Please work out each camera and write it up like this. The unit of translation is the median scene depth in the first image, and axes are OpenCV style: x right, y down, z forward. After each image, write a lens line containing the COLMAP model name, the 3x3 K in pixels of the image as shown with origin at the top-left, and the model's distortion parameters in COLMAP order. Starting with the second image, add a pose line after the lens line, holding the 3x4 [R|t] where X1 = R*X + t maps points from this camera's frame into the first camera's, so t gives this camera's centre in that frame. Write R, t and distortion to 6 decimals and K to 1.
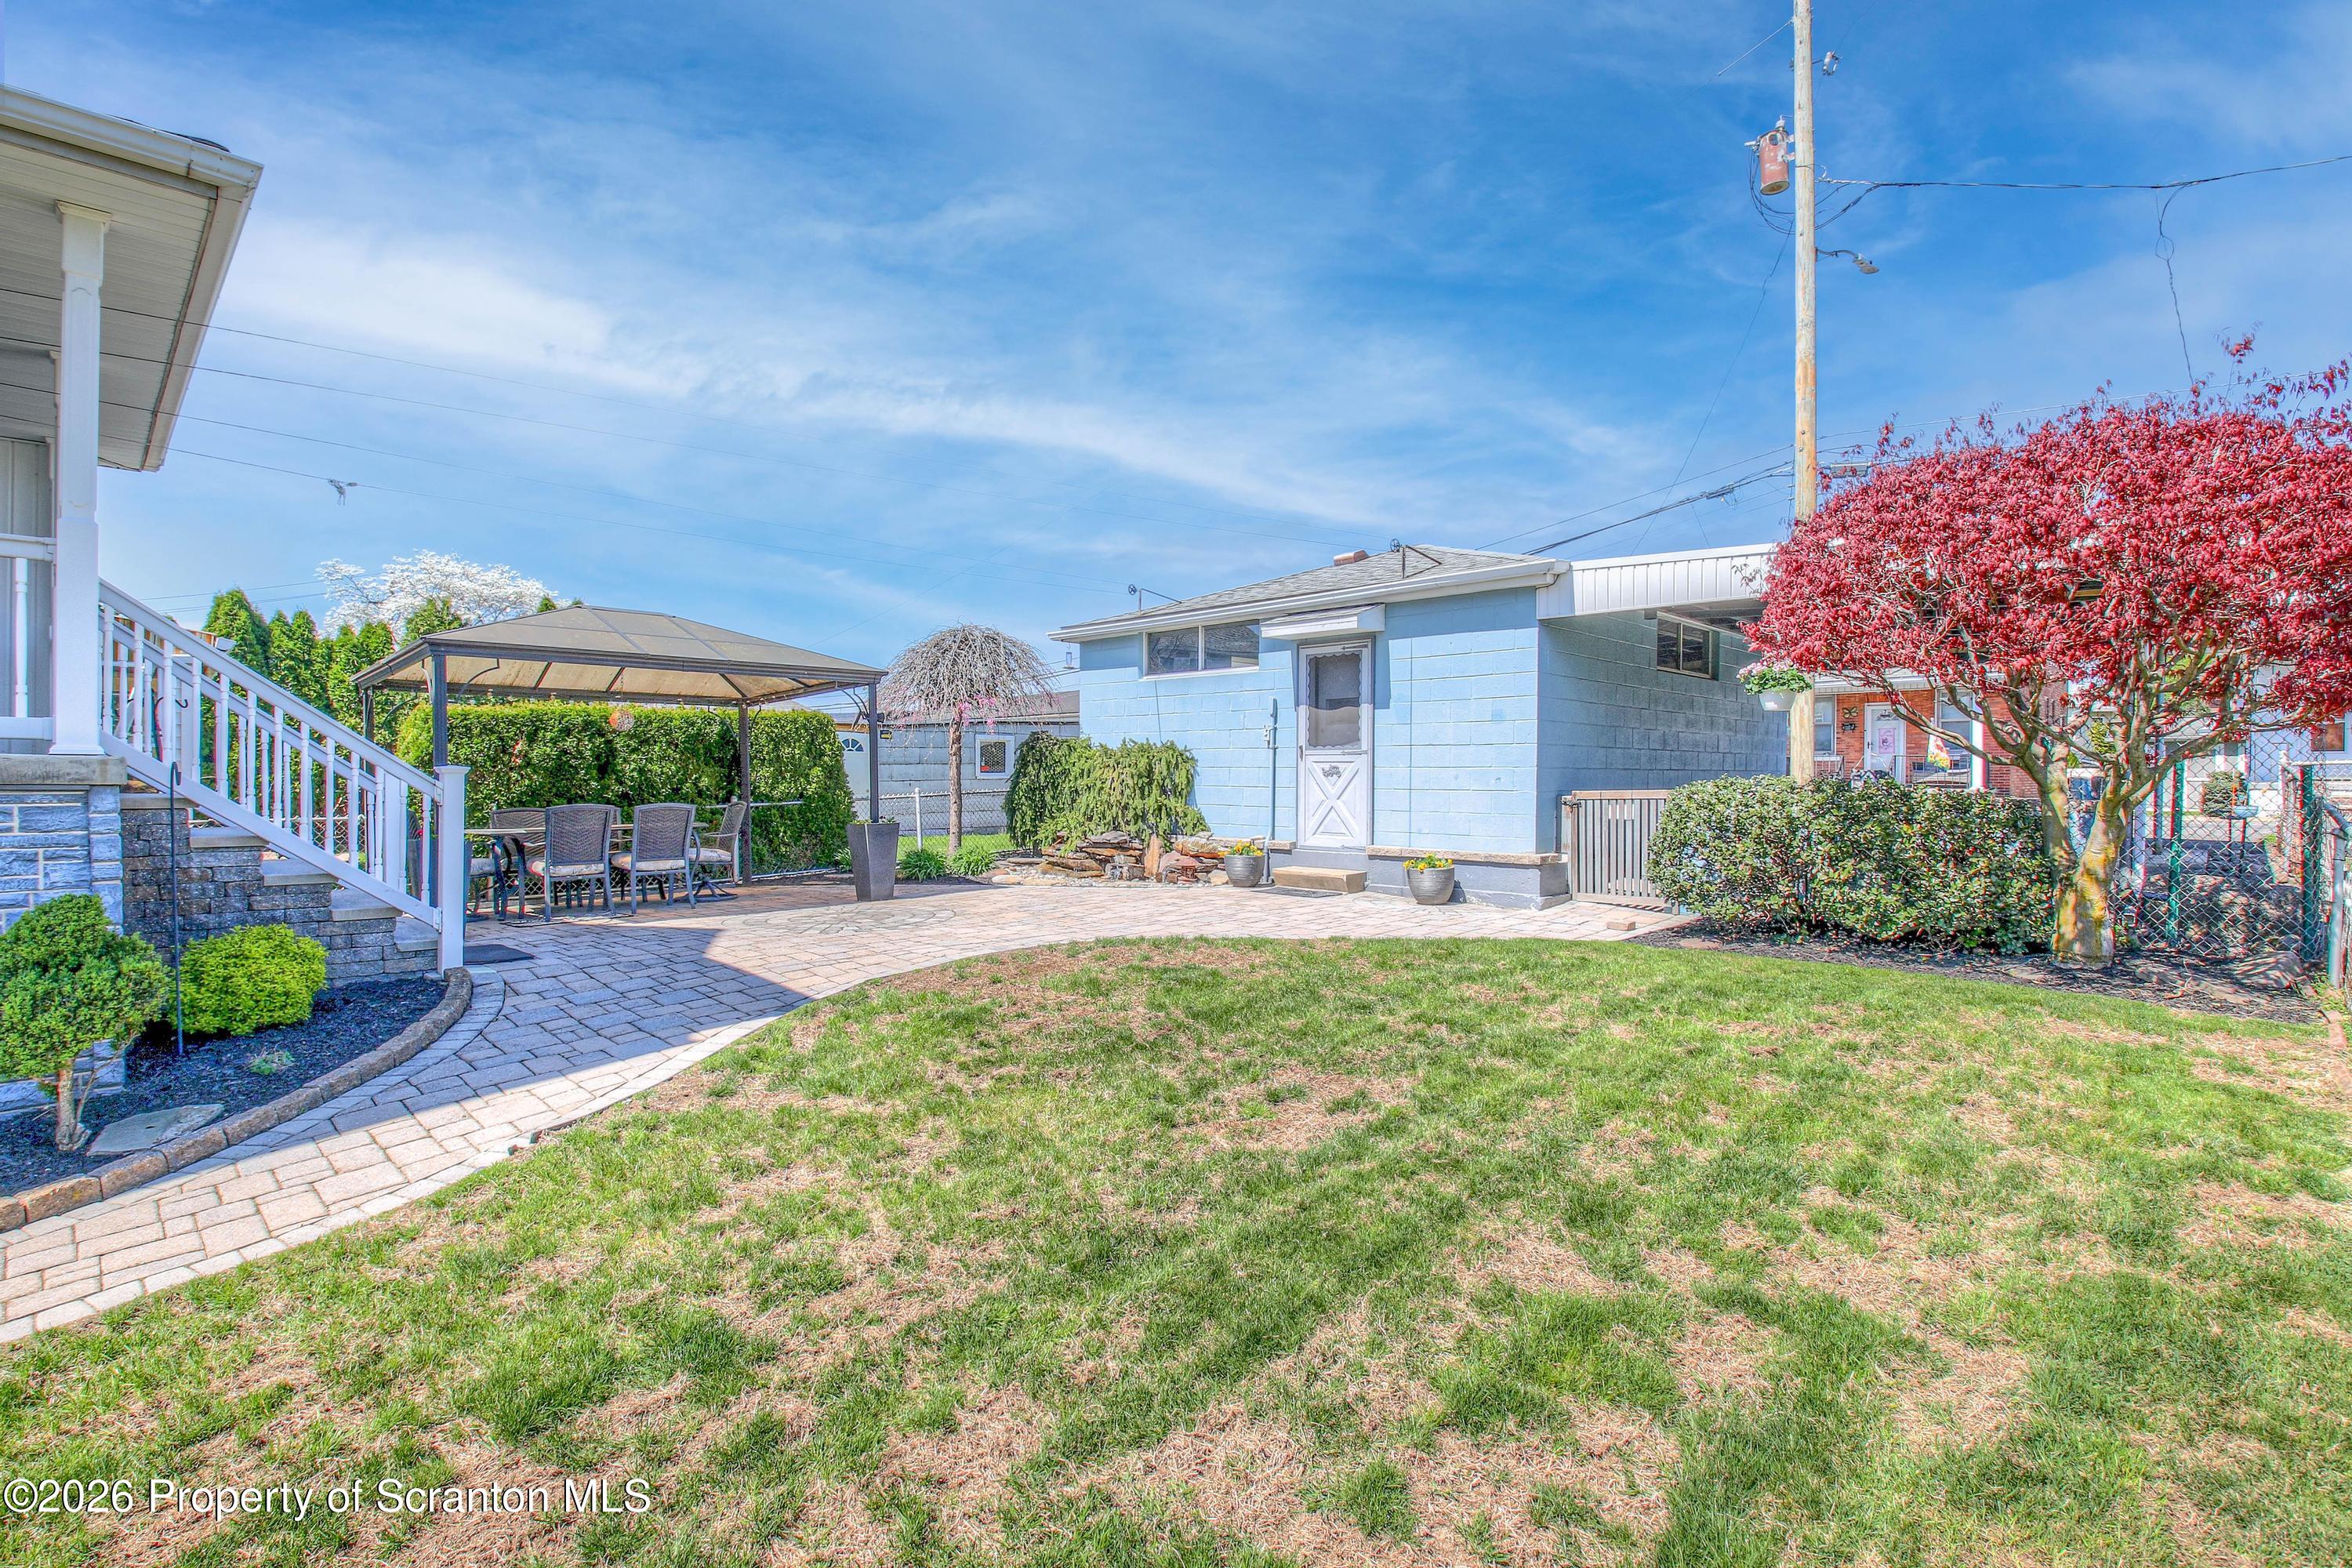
lens RADIAL K [[1118.3, 0, 1185.1], [0, 1118.3, 783.5], [0, 0, 1]] dist [-0.027927, -0.001656]
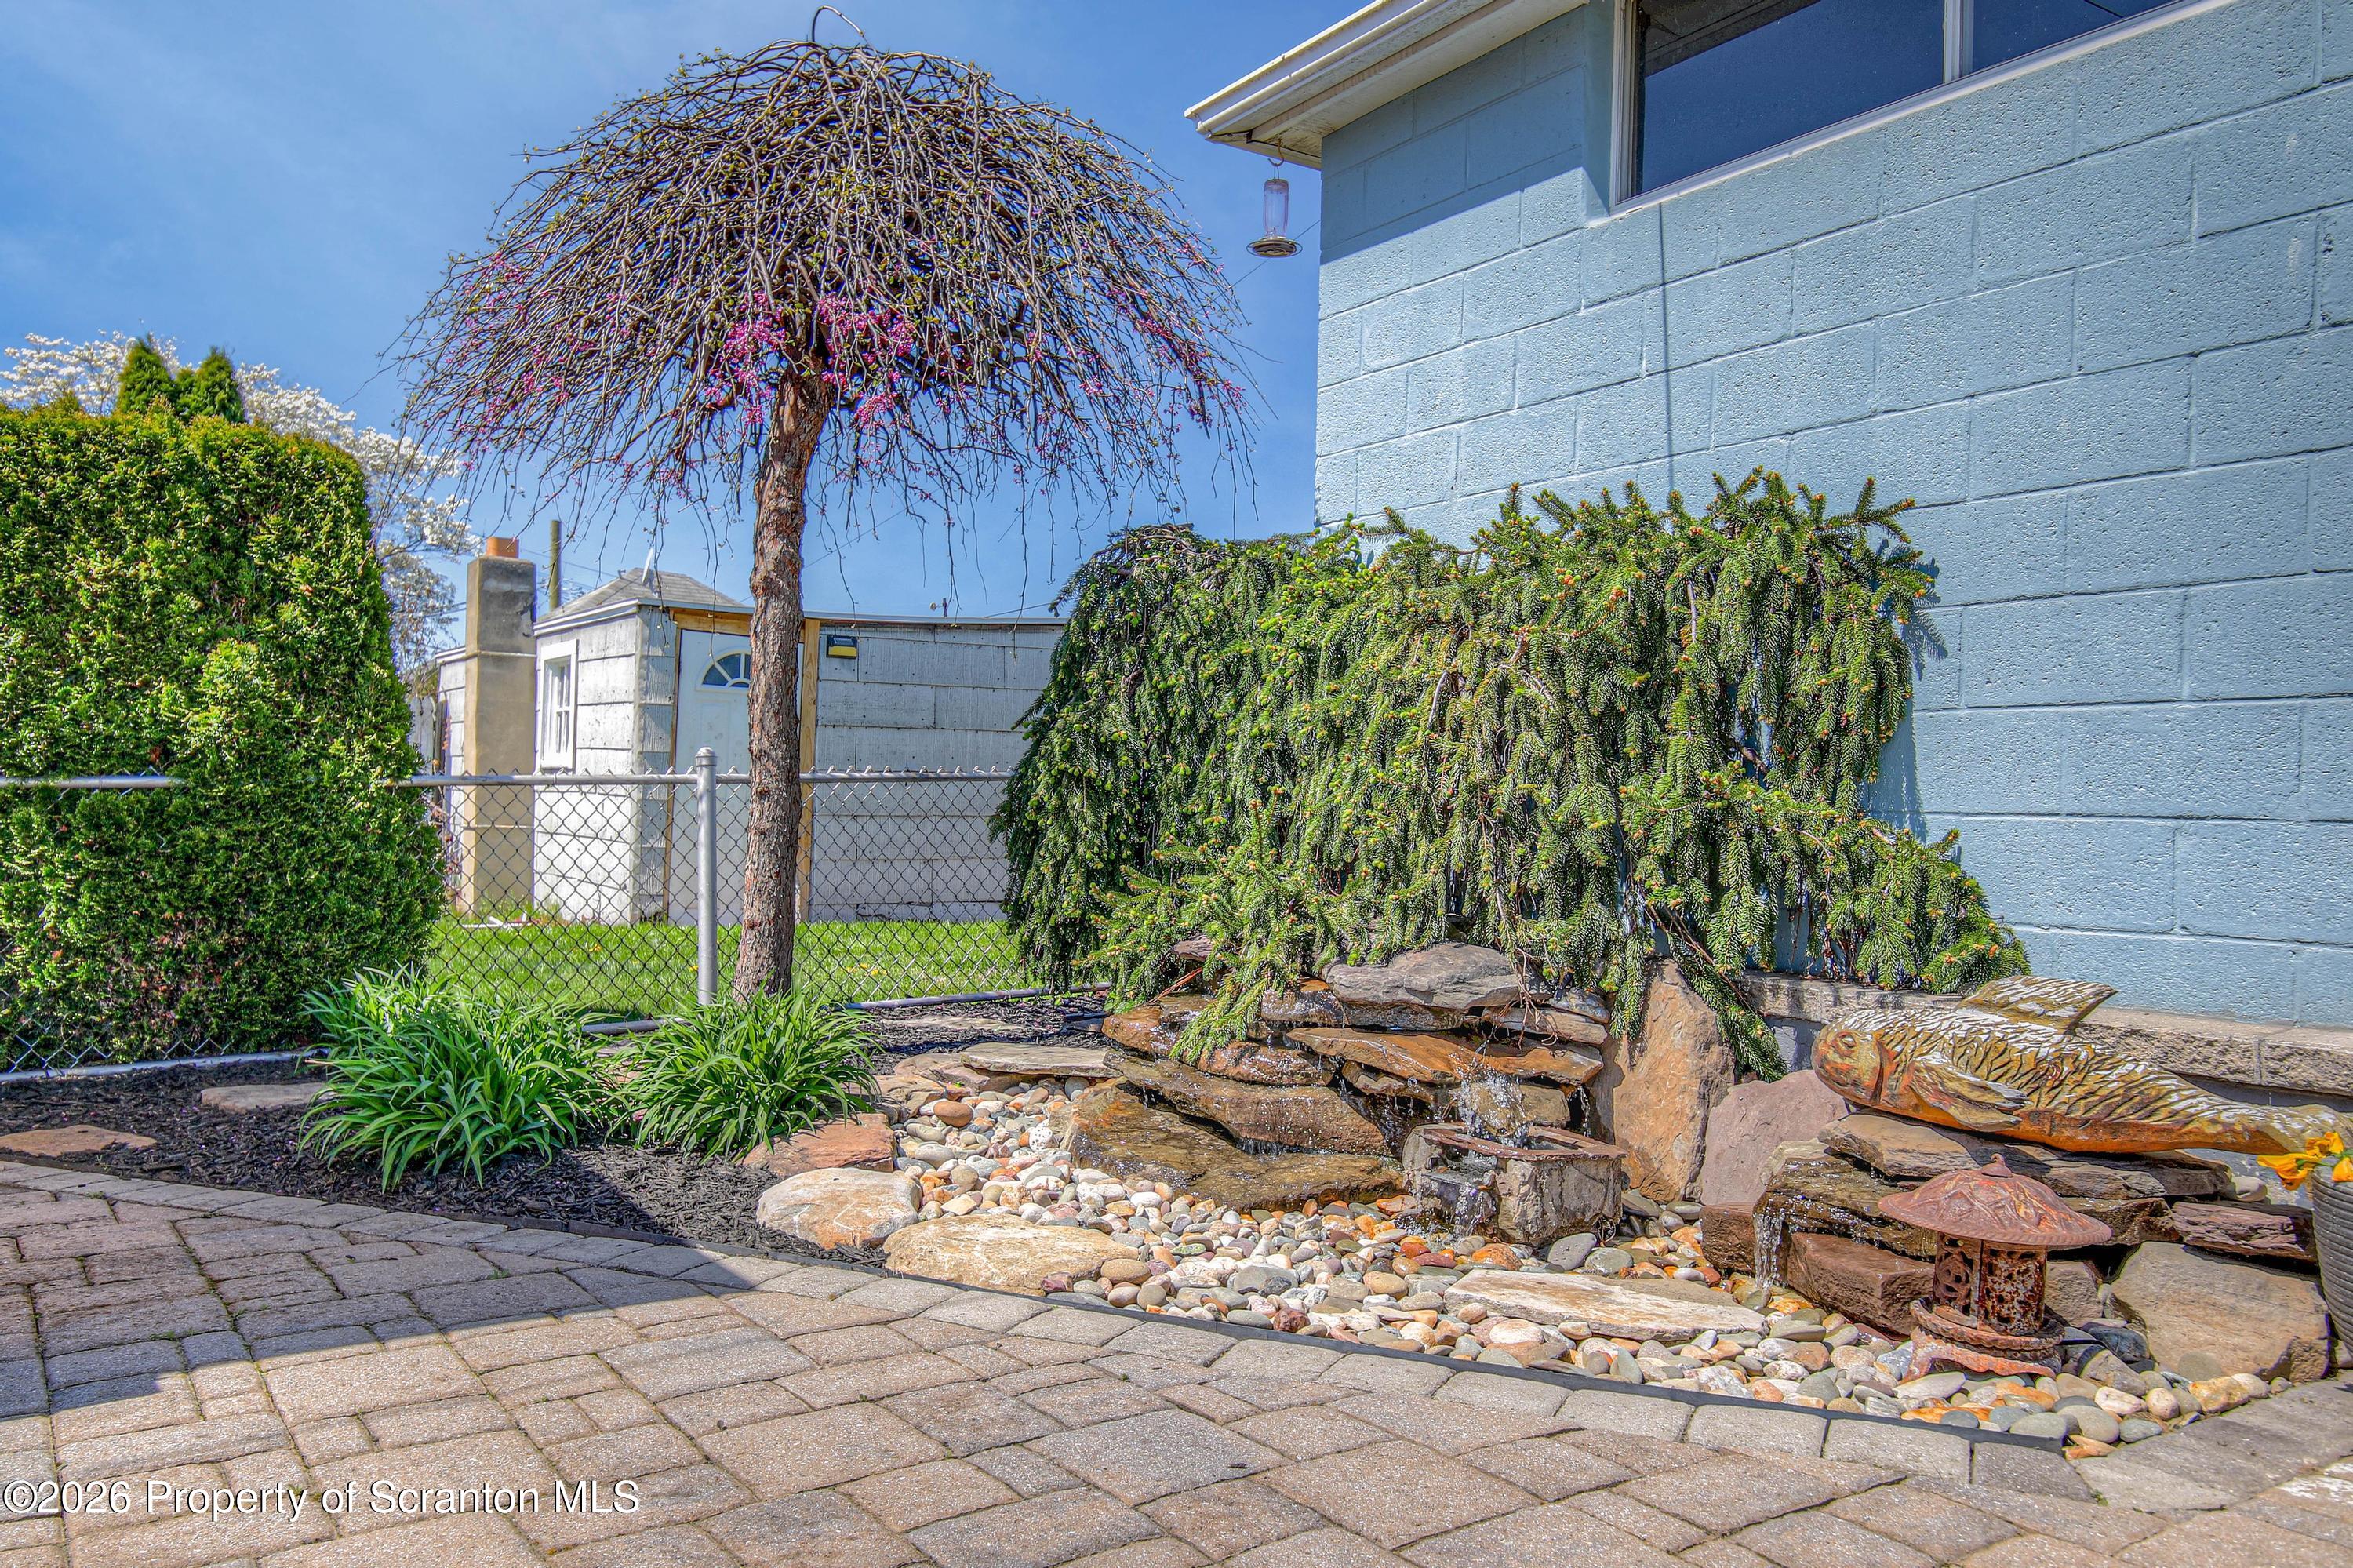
lens RADIAL K [[1710.3, 0, 1176.5], [0, 1710.3, 783.6], [0, 0, 1]] dist [0.001559, 0.000193]
pose [[0.974931, 0.014873, -0.222011, -0.045155], [-0.022070, 0.999307, -0.029972, 0.024560], [0.221411, 0.034120, 0.974584, 0.702581]]
